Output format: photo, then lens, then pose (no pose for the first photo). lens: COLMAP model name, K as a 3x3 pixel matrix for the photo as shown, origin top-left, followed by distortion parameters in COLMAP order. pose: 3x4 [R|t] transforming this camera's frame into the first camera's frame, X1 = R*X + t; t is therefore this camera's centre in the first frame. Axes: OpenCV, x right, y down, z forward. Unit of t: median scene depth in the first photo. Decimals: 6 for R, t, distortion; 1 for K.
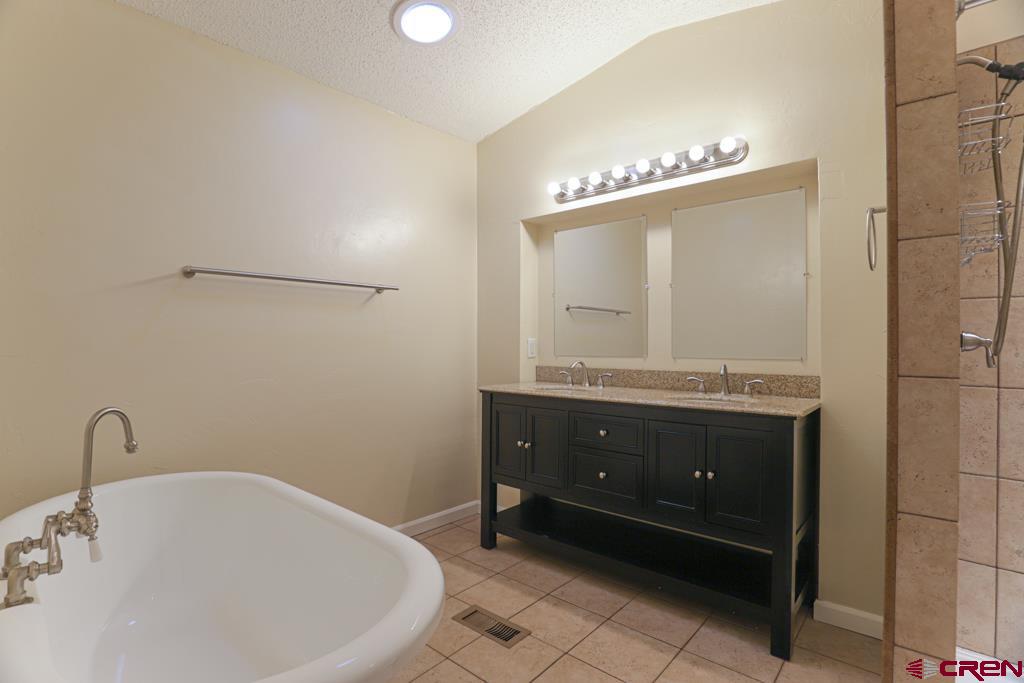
lens RADIAL K [[496.5, 0, 512.0], [0, 496.5, 341.5], [0, 0, 1]] dist [-0.028618, 0.000503]
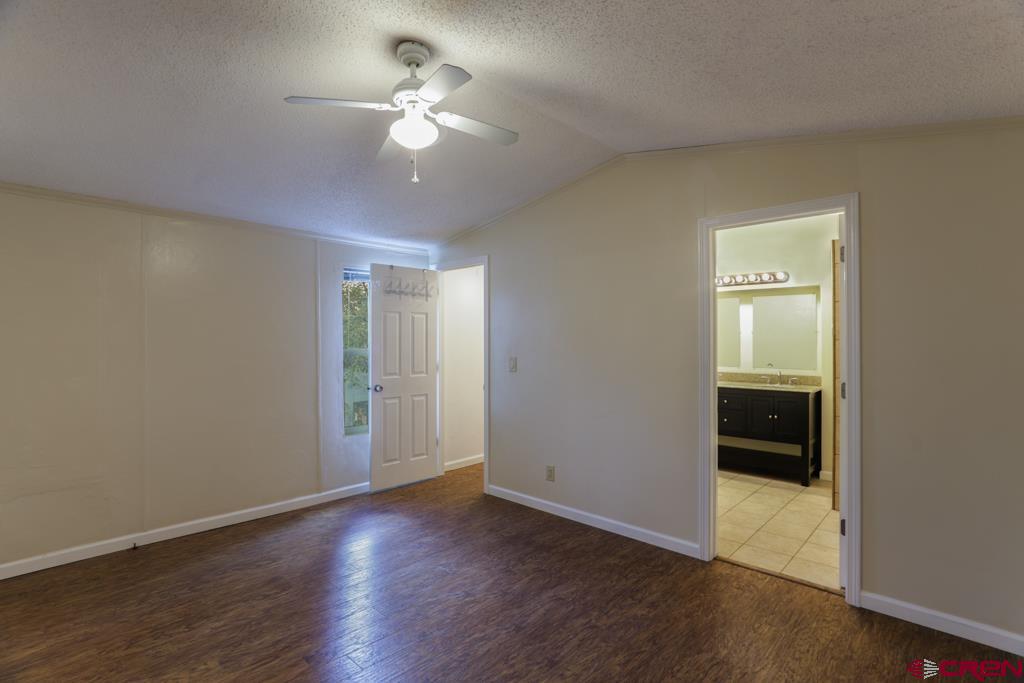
lens RADIAL K [[496.5, 0, 512.0], [0, 496.5, 341.5], [0, 0, 1]] dist [-0.028618, 0.000503]
pose [[0.998264, -0.012627, -0.057532, -0.724882], [0.013584, 0.999775, 0.016277, -0.156881], [0.057314, -0.017030, 0.998211, -1.445145]]
